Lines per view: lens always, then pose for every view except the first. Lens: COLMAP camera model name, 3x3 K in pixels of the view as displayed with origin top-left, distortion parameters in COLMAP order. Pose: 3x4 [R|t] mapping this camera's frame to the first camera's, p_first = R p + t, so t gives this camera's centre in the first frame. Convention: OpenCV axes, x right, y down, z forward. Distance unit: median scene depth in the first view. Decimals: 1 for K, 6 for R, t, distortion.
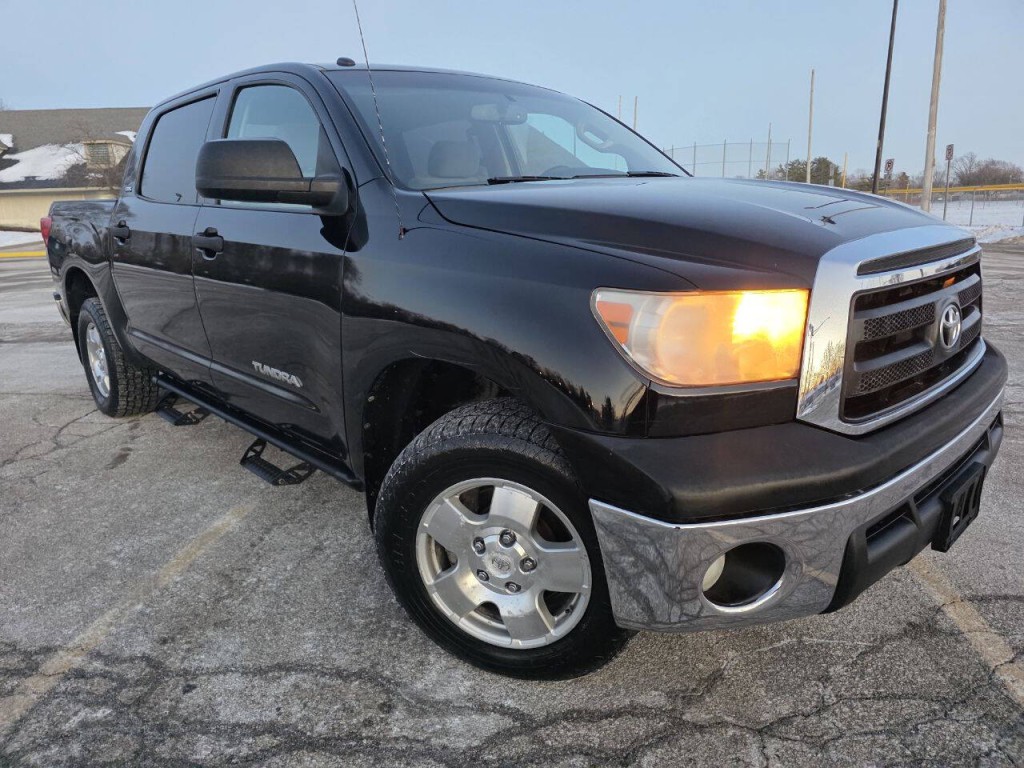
lens RADIAL K [[686.1, 0, 506.6], [0, 686.1, 385.1], [0, 0, 1]] dist [0.055115, -0.046964]
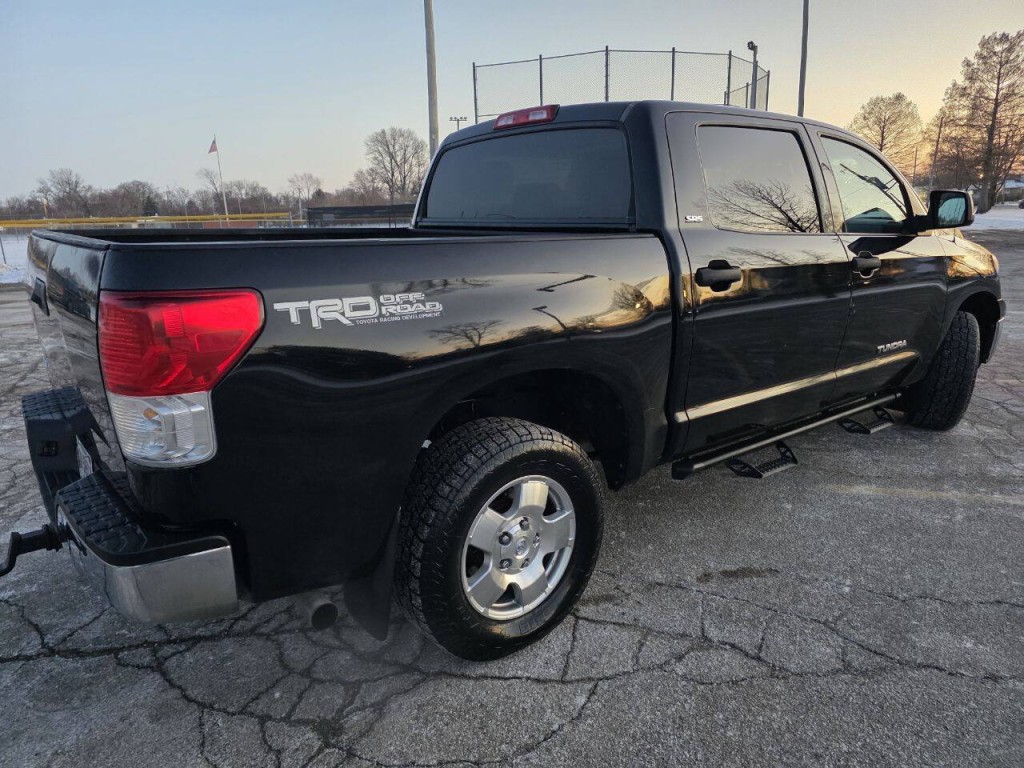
lens RADIAL K [[686.1, 0, 506.6], [0, 686.1, 385.1], [0, 0, 1]] dist [0.055115, -0.046964]
pose [[0.083920, -0.219168, 0.972071, -2.125942], [0.268838, 0.944319, 0.189702, -0.502279], [-0.959522, 0.245410, 0.138168, 1.832487]]
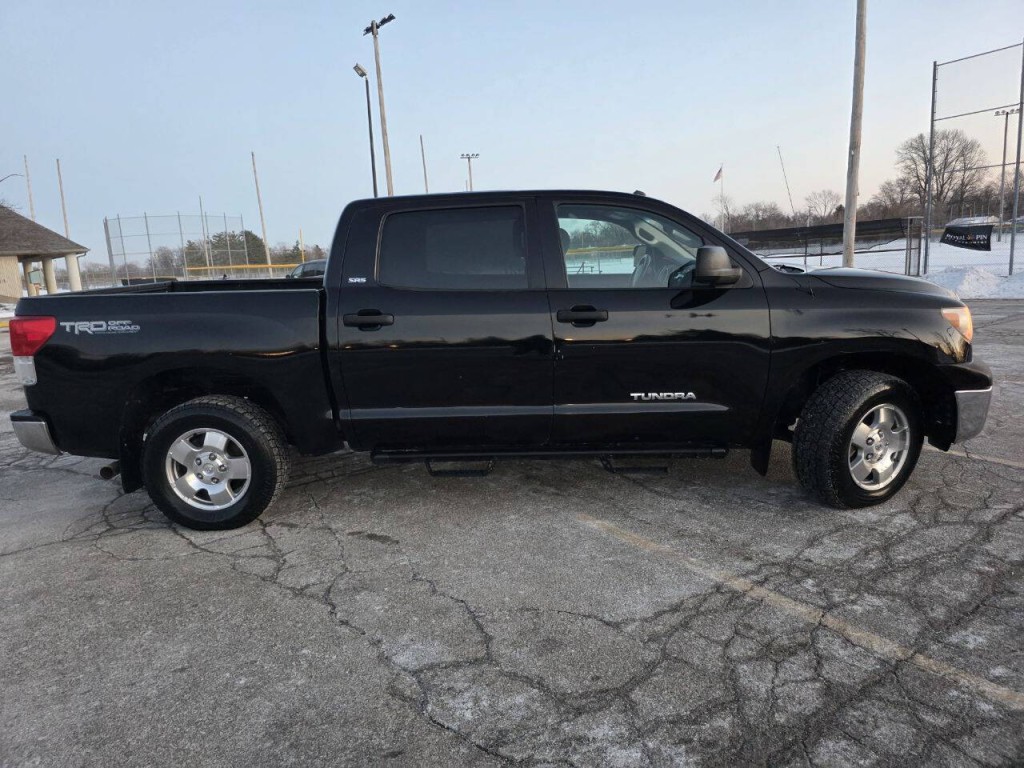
lens RADIAL K [[686.1, 0, 506.6], [0, 686.1, 385.1], [0, 0, 1]] dist [0.055115, -0.046964]
pose [[0.714617, -0.143946, 0.684545, -1.822211], [0.207312, 0.978216, -0.010721, -0.107574], [-0.668090, 0.149576, 0.728892, 0.160973]]
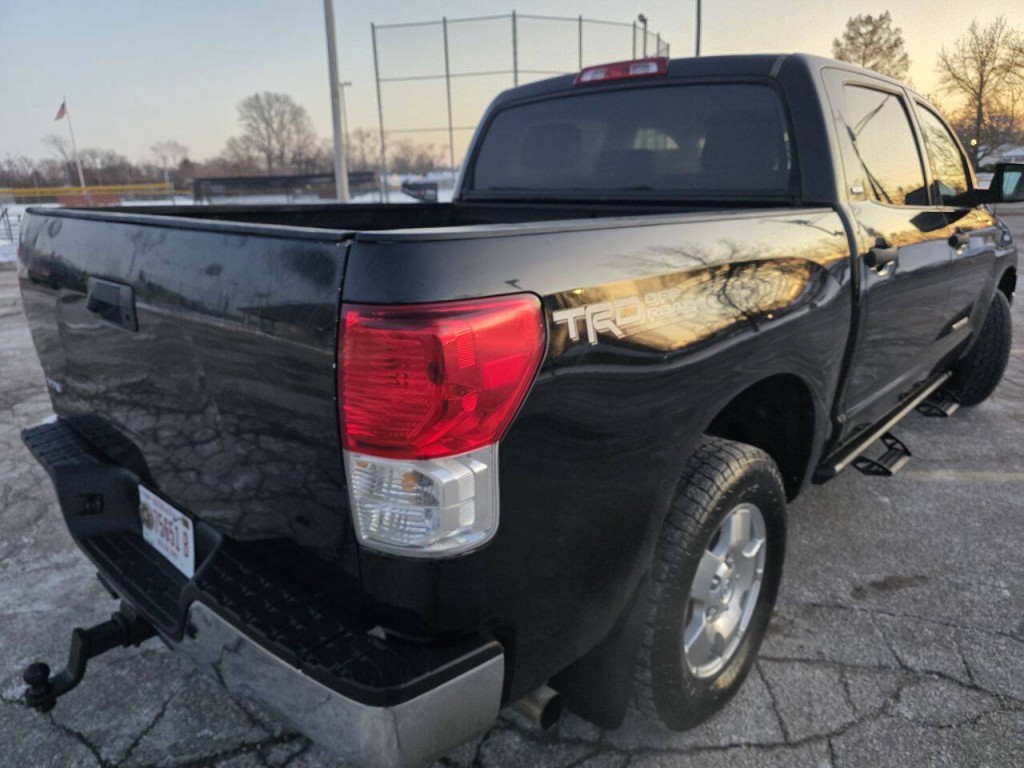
lens RADIAL K [[699.5, 0, 507.6], [0, 699.5, 385.2], [0, 0, 1]] dist [0.022385, -0.024847]
pose [[-0.075083, -0.252284, 0.964736, -1.933787], [0.270744, 0.925967, 0.263217, -0.610481], [-0.959719, 0.280959, -0.001220, 2.203737]]
